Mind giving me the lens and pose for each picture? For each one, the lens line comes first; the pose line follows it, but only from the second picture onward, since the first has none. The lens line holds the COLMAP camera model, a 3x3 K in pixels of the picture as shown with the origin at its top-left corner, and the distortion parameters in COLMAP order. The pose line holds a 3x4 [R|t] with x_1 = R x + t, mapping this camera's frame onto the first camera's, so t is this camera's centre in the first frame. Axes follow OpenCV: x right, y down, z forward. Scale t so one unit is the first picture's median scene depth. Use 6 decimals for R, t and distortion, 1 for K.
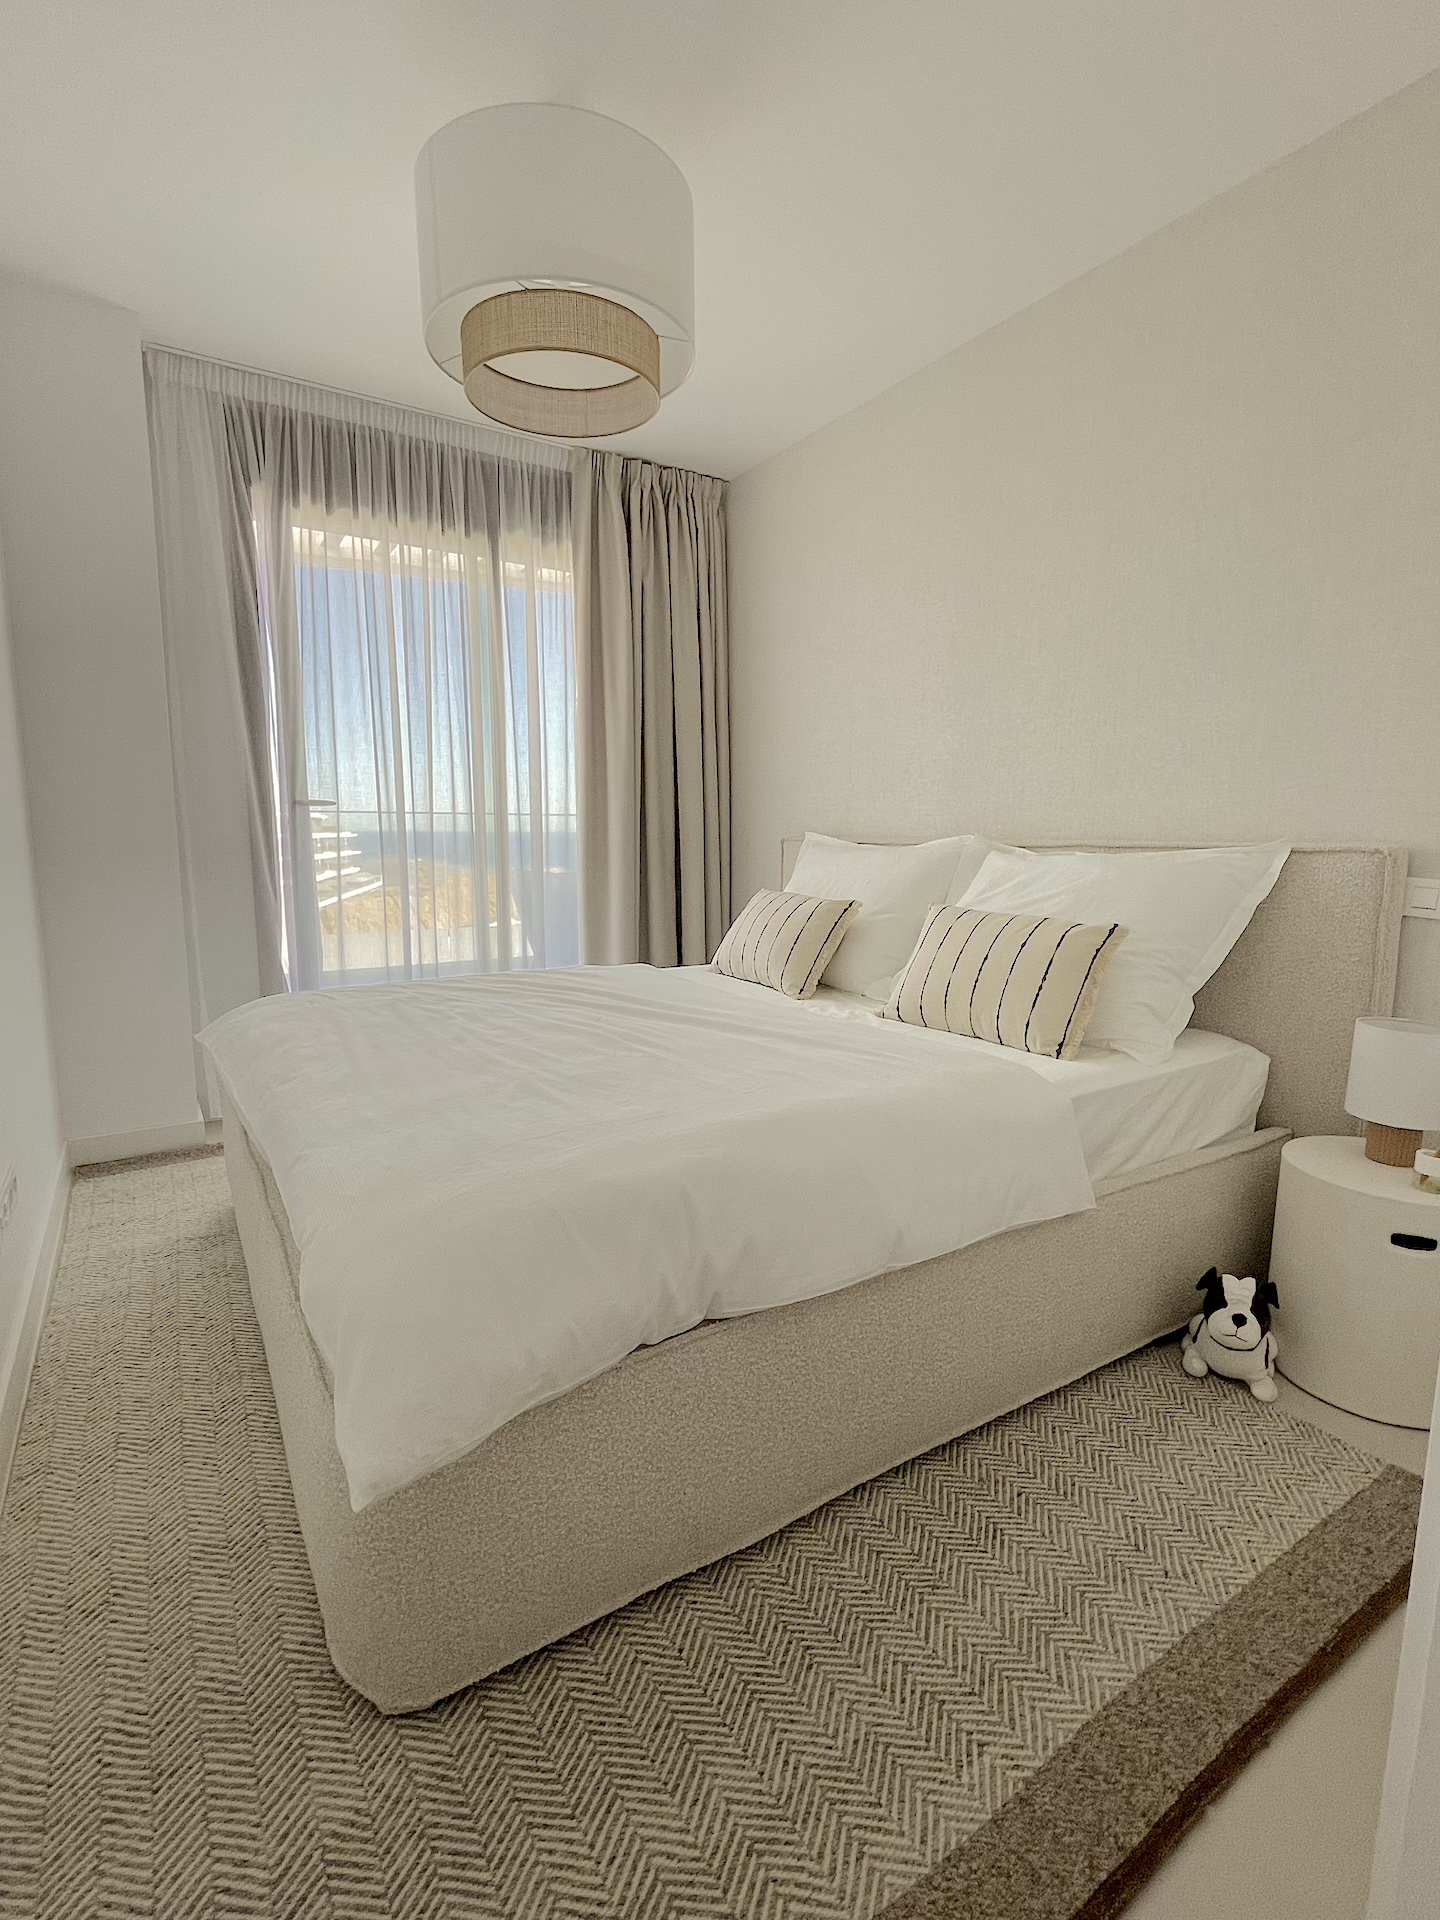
lens RADIAL K [[922.3, 0, 720.0], [0, 922.3, 960.0], [0, 0, 1]] dist [-0.002647, 0.000549]
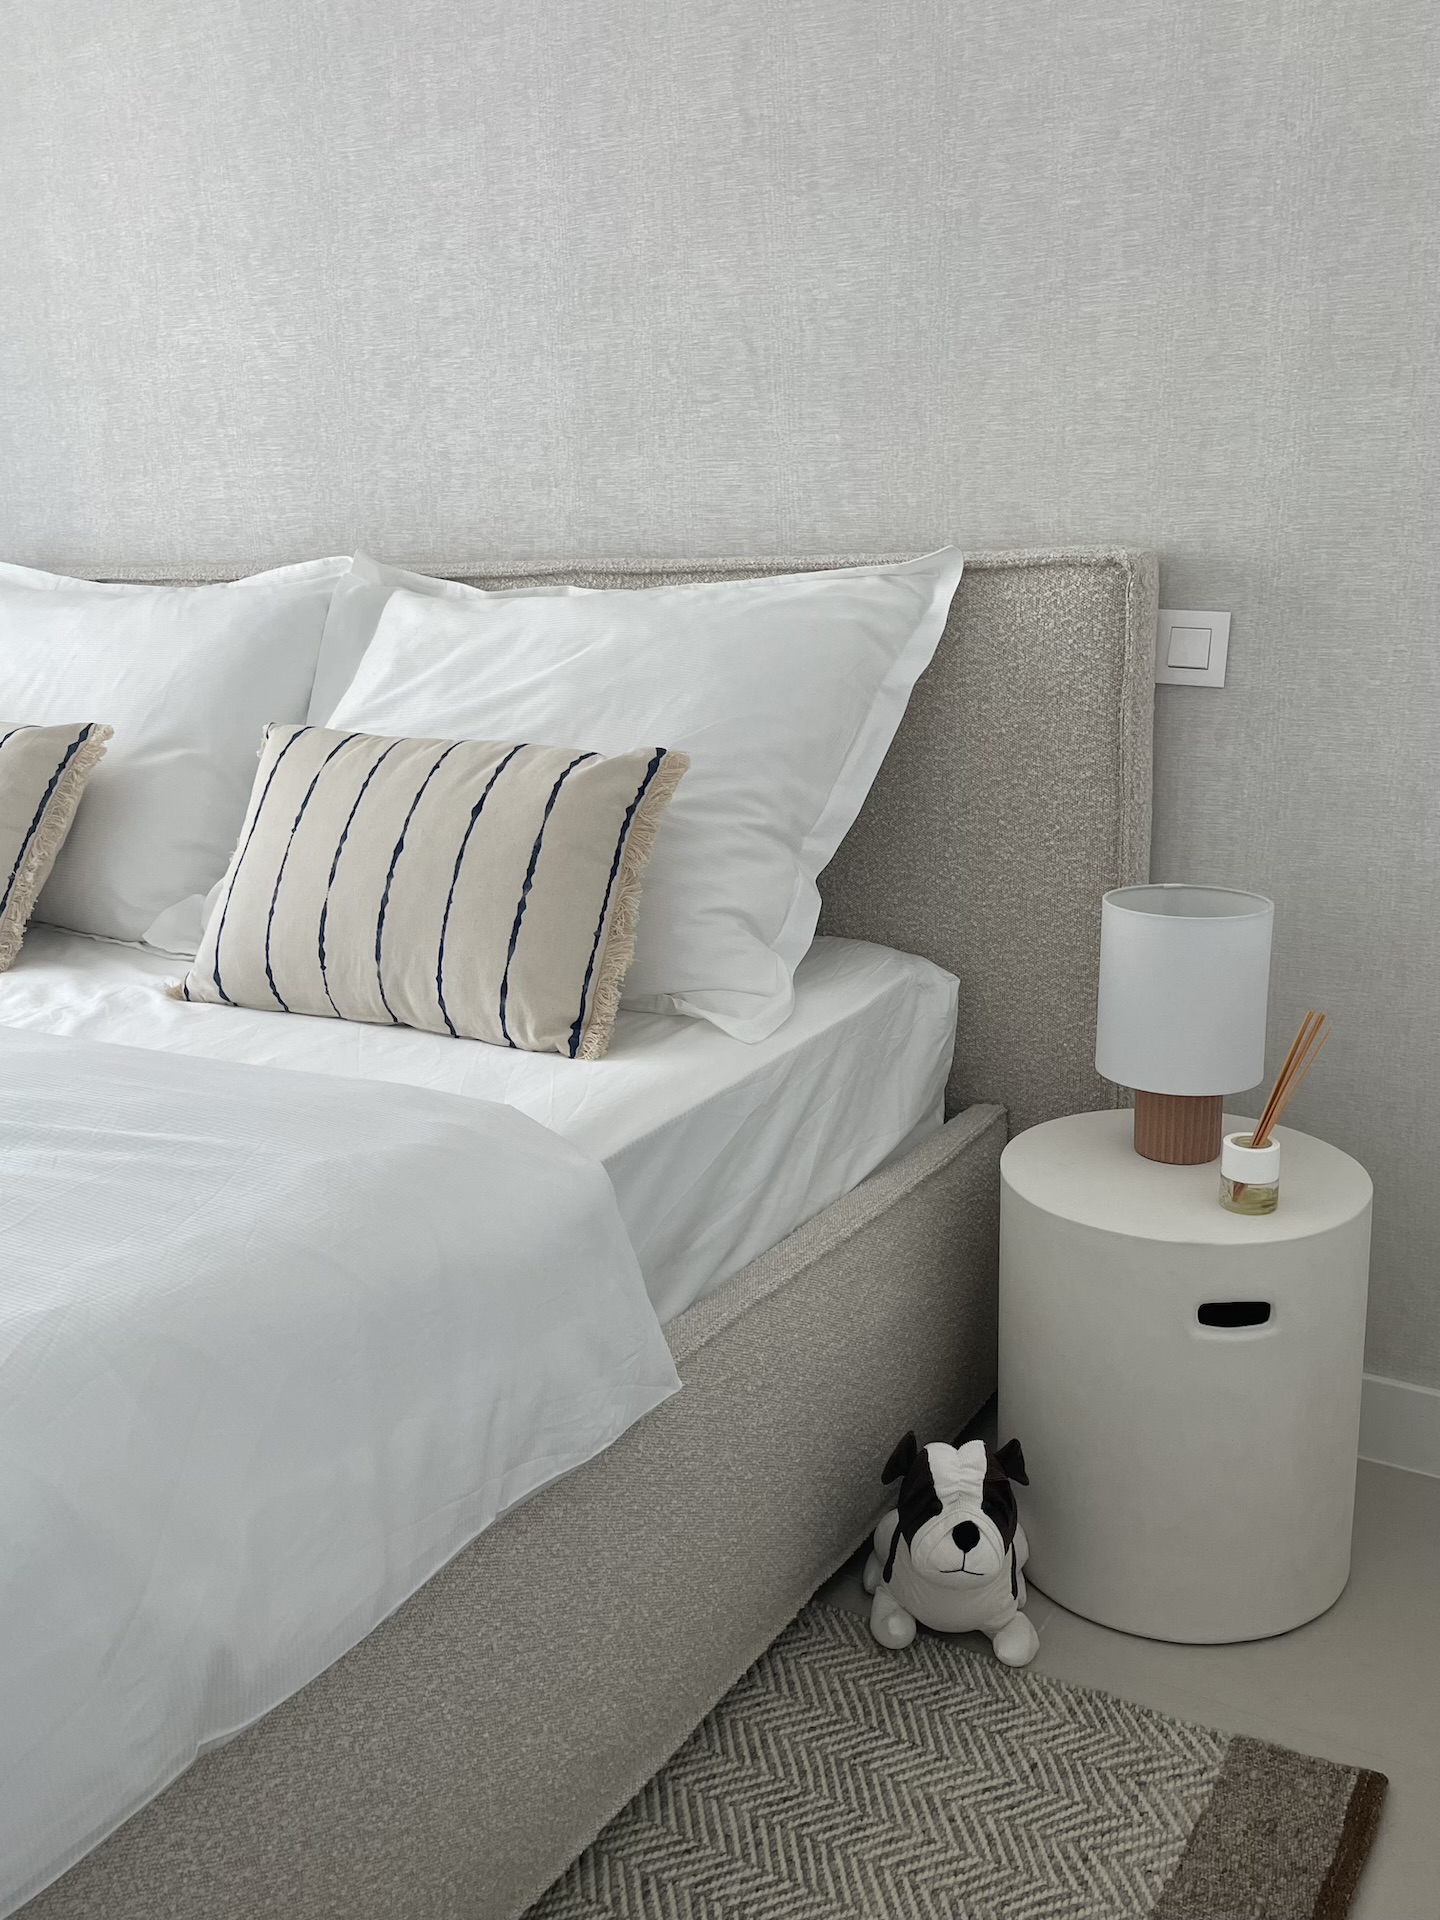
lens RADIAL K [[1720.0, 0, 720.0], [0, 1720.0, 960.0], [0, 0, 1]] dist [0.122752, -0.204711]
pose [[0.902305, -0.139299, 0.407972, 0.088108], [0.096108, 0.987538, 0.124628, -0.040463], [-0.420249, -0.073243, 0.904448, 0.194792]]
